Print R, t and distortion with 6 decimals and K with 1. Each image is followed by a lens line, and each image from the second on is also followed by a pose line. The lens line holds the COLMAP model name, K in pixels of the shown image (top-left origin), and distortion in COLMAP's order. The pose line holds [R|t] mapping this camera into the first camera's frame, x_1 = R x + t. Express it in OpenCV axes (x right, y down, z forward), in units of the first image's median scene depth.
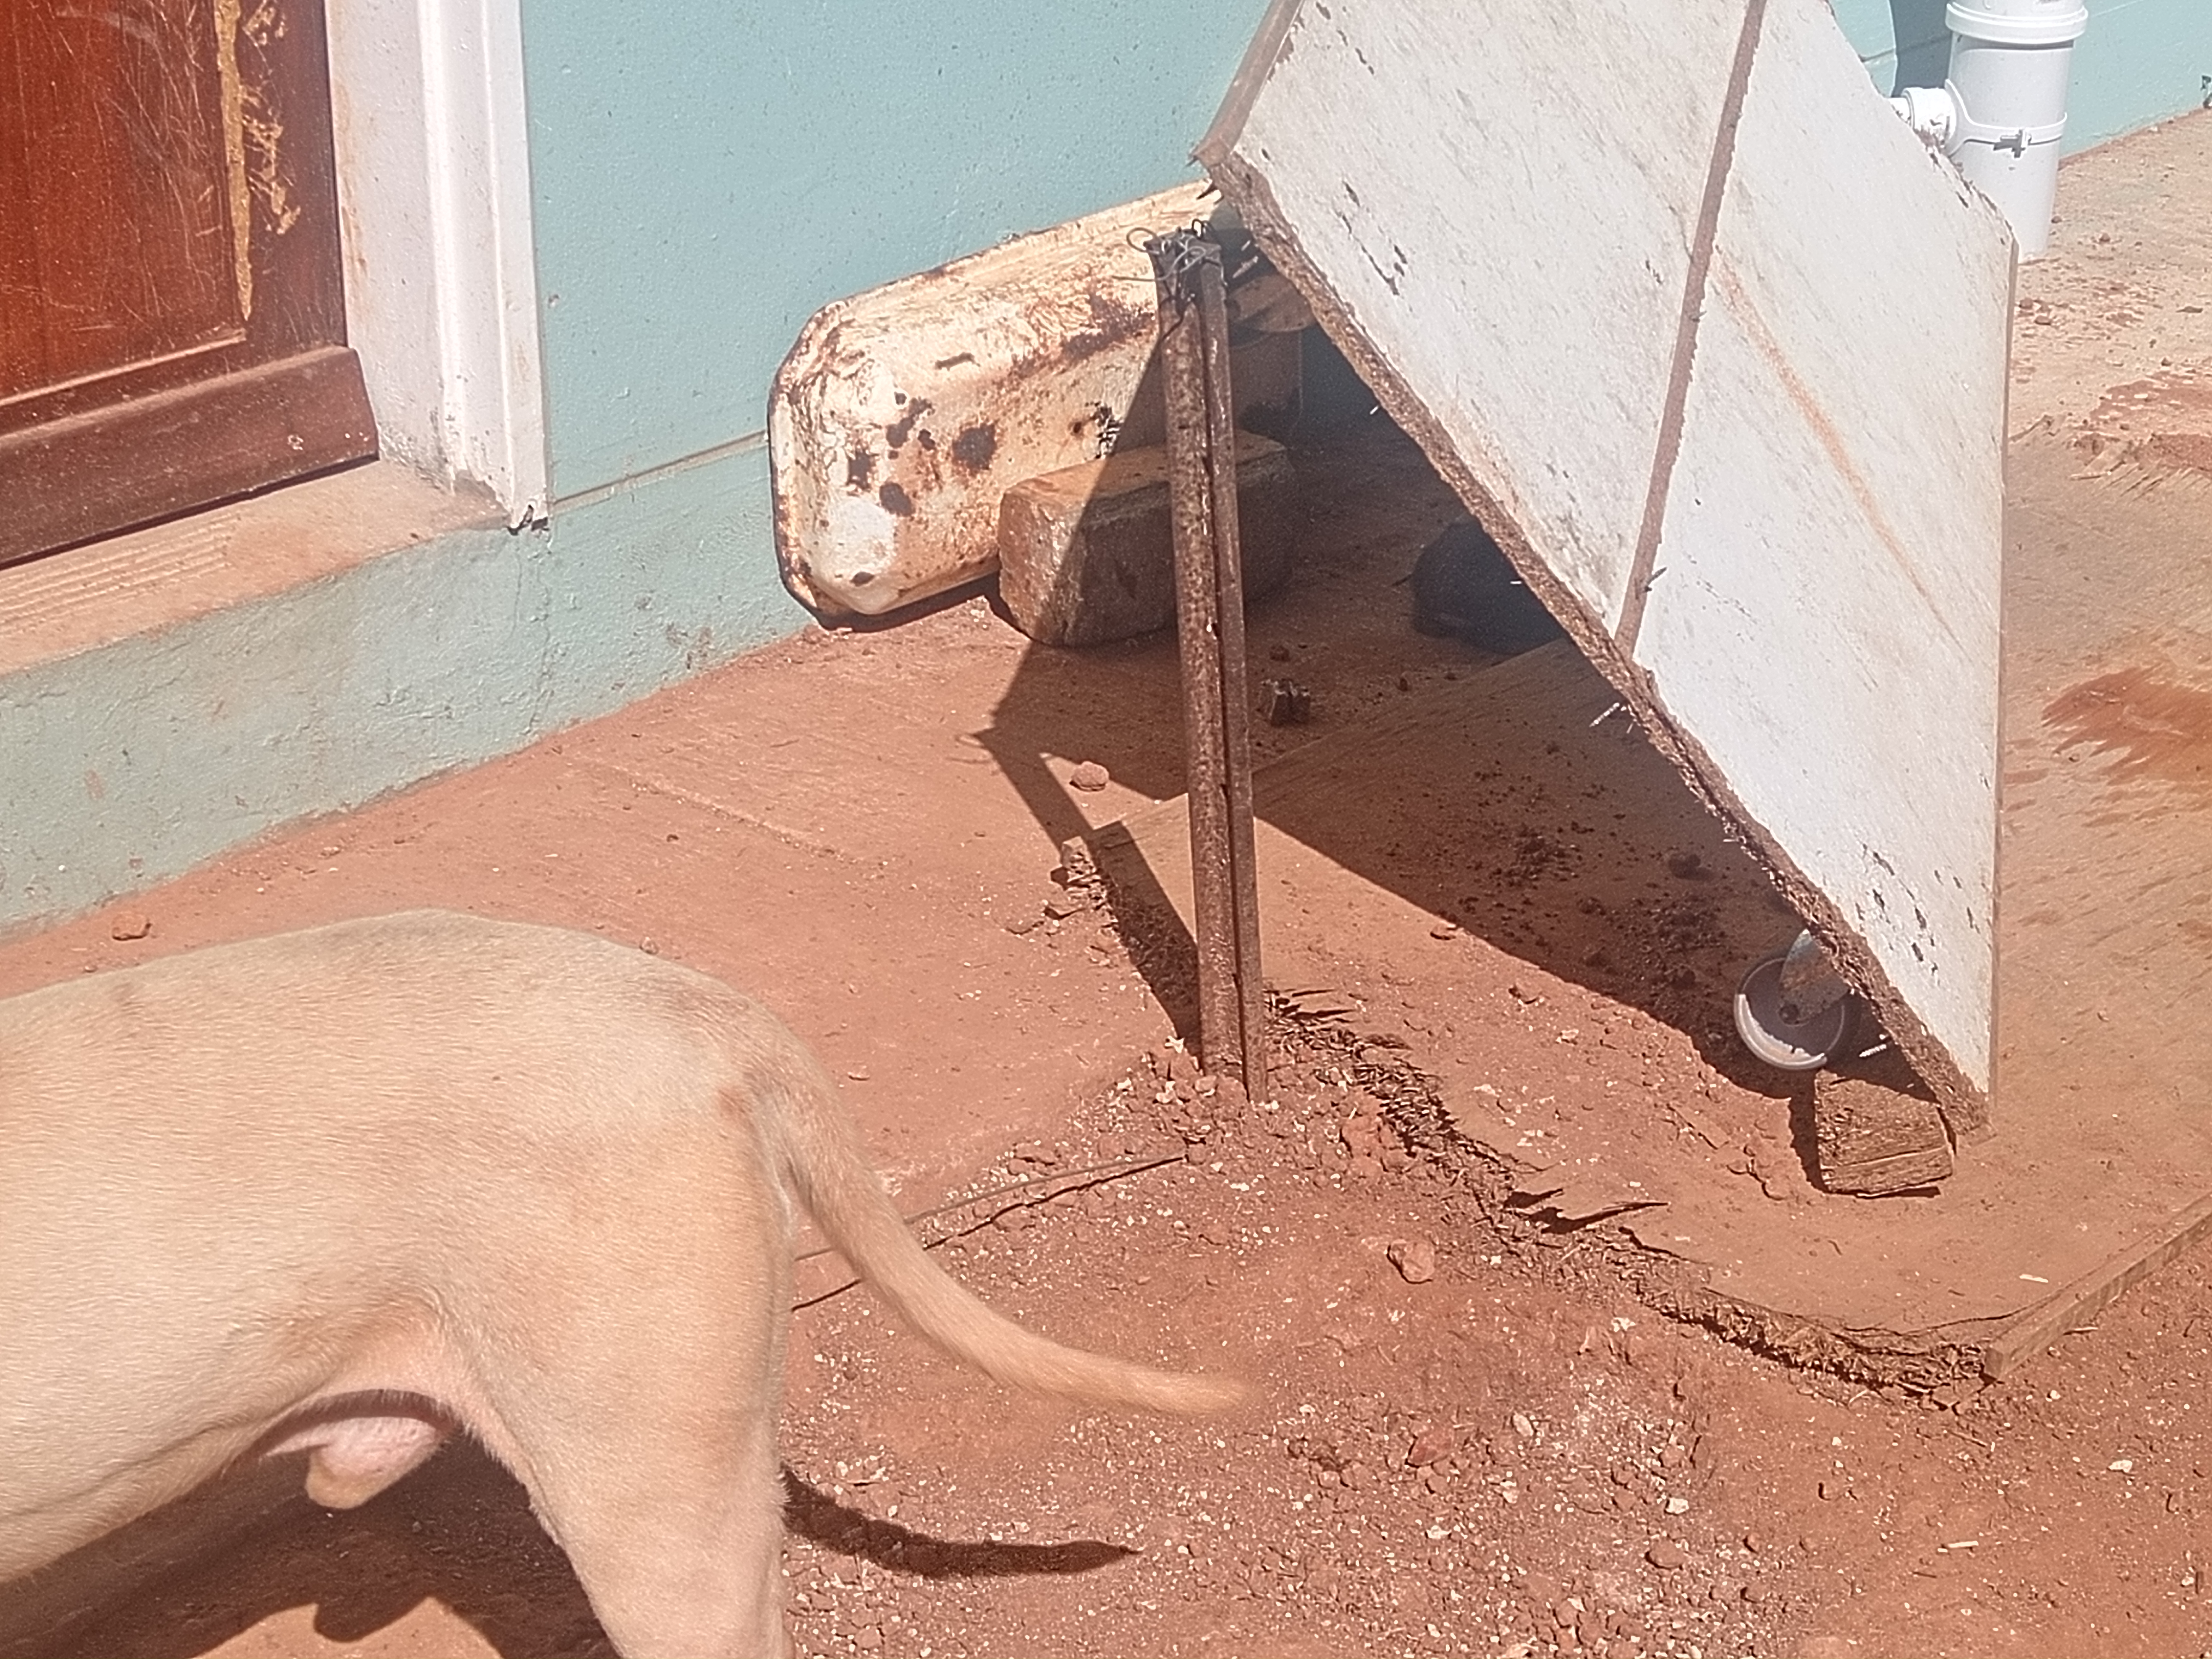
lens RADIAL K [[4664.5, 0, 1099.0], [0, 4664.5, 785.5], [0, 0, 1]] dist [0.115165, 0.000000]
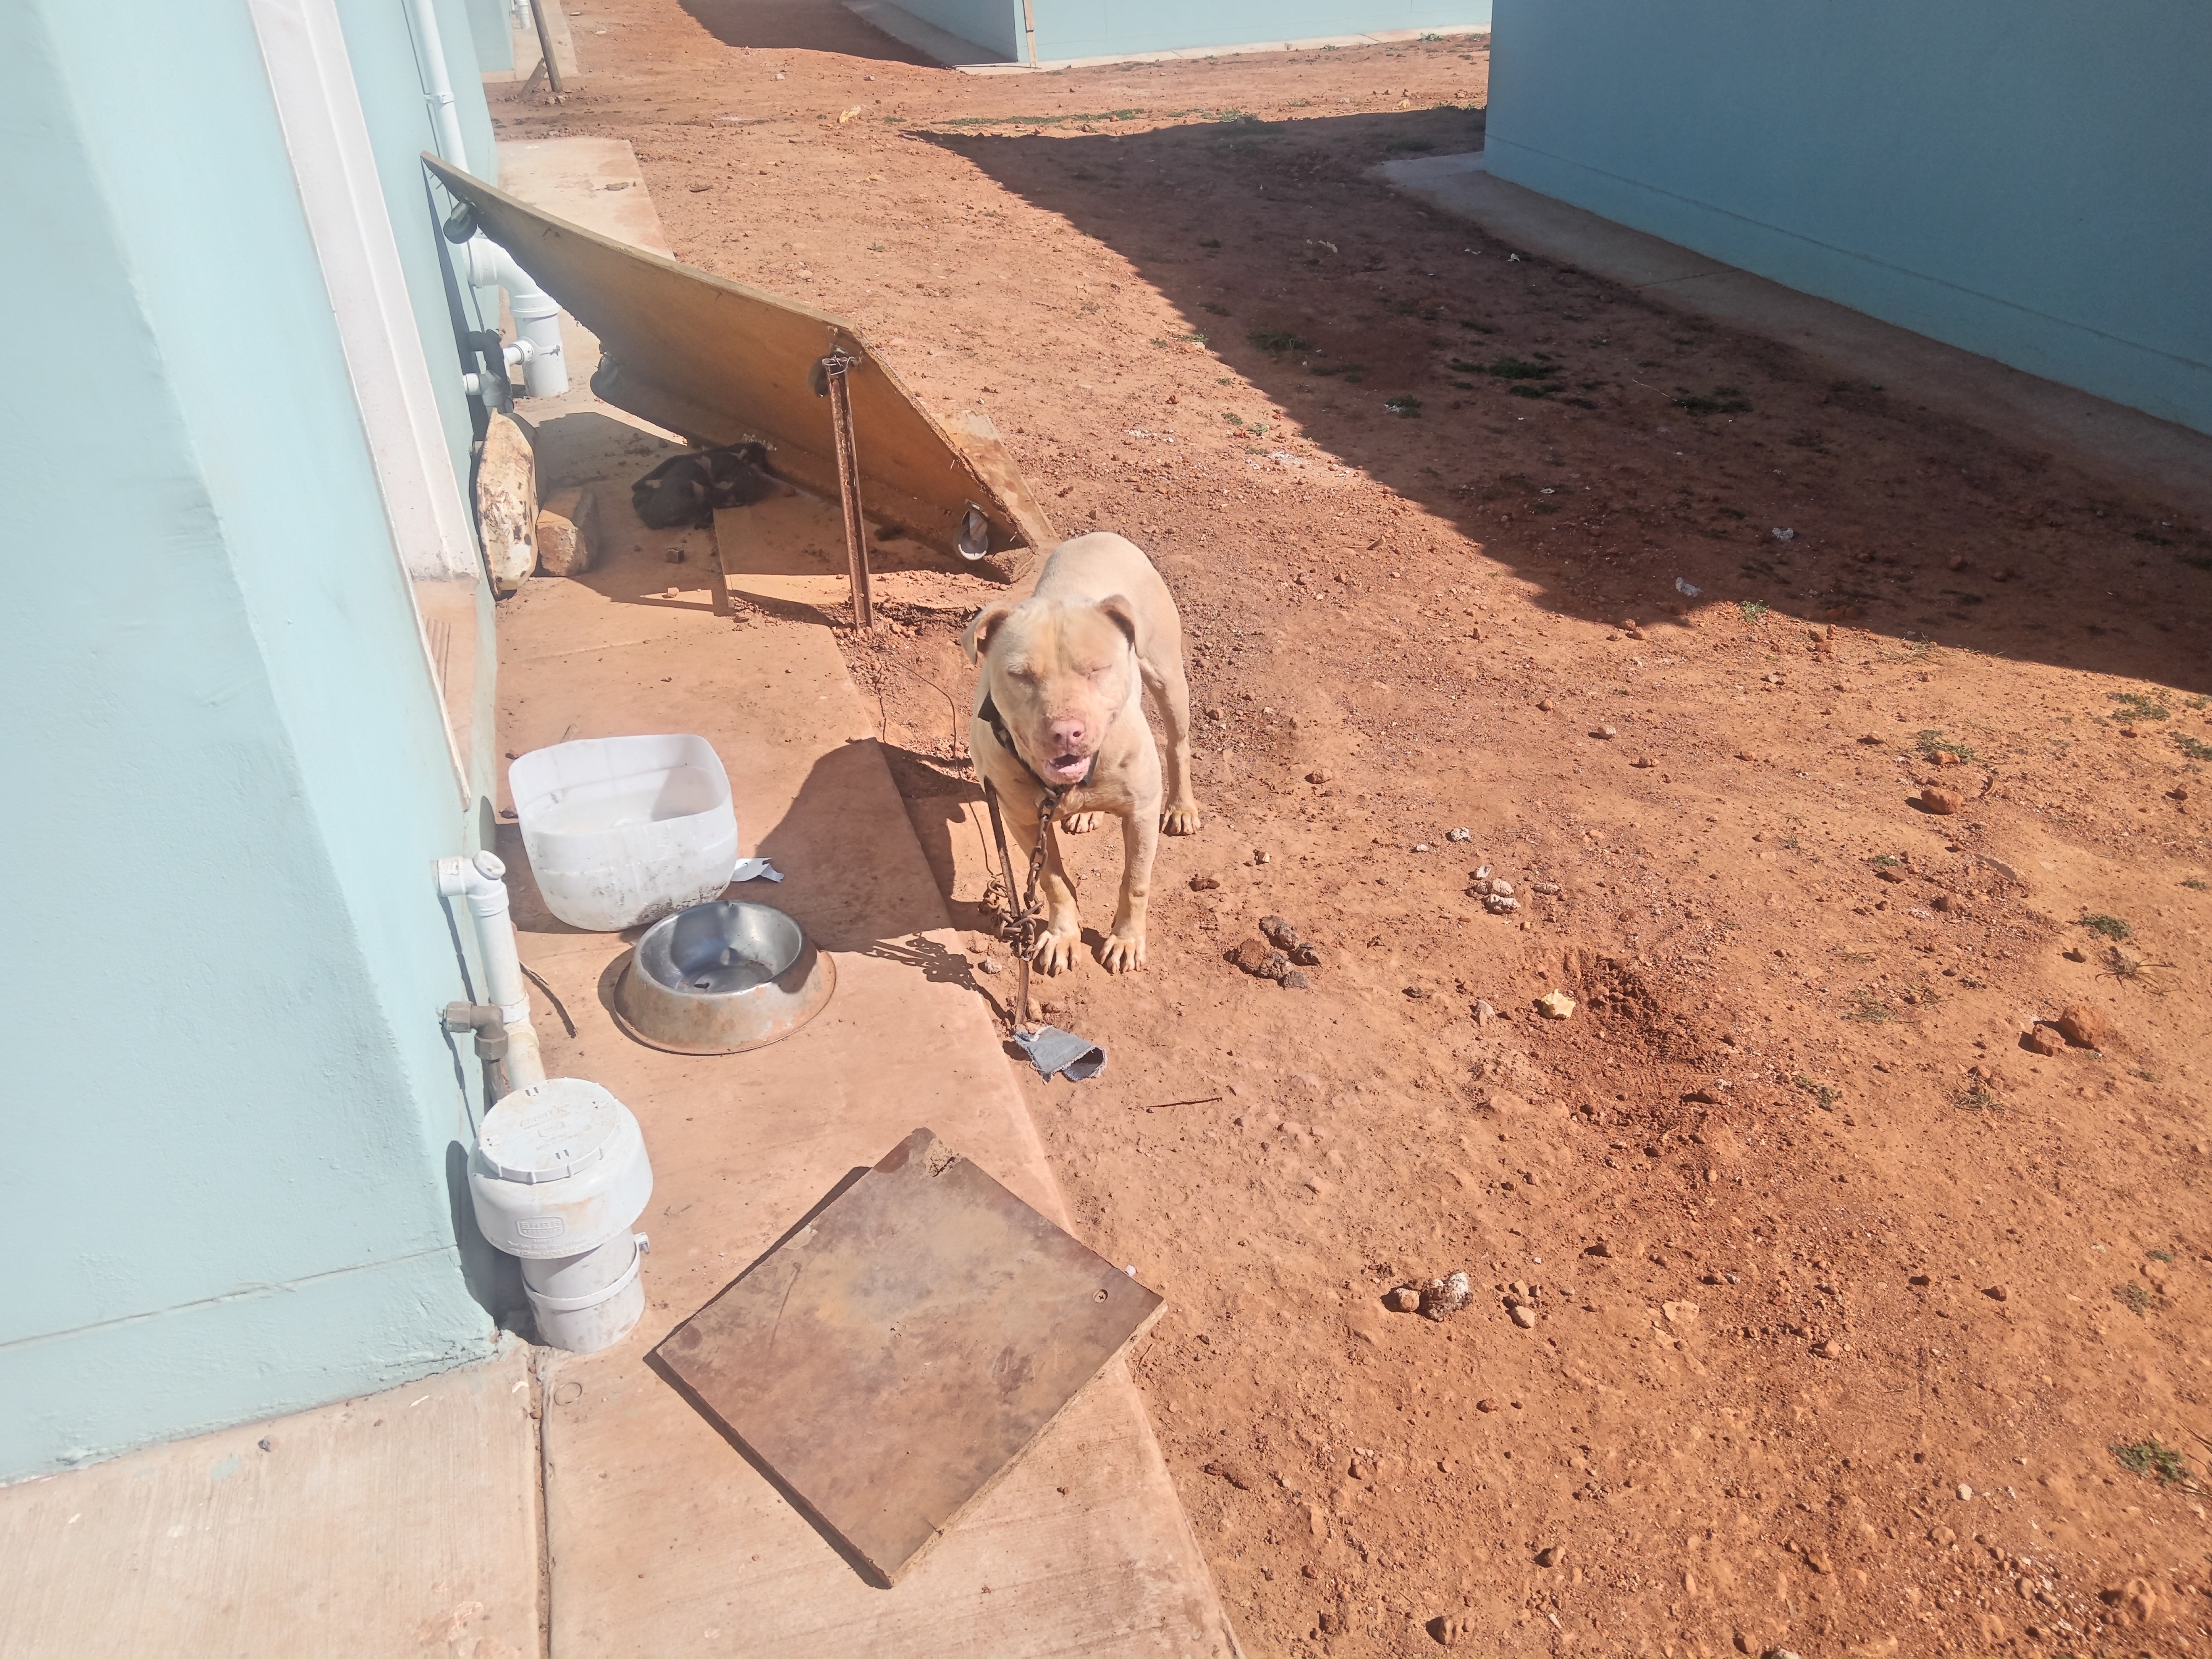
lens RADIAL K [[1770.0, 0, 1106.0], [0, 1770.0, 843.5], [0, 0, 1]] dist [0.054128, -0.009757]
pose [[0.527209, -0.457898, 0.715808, -0.693658], [0.362733, 0.883055, 0.297723, -0.092630], [-0.768424, 0.102685, 0.631649, 0.102601]]
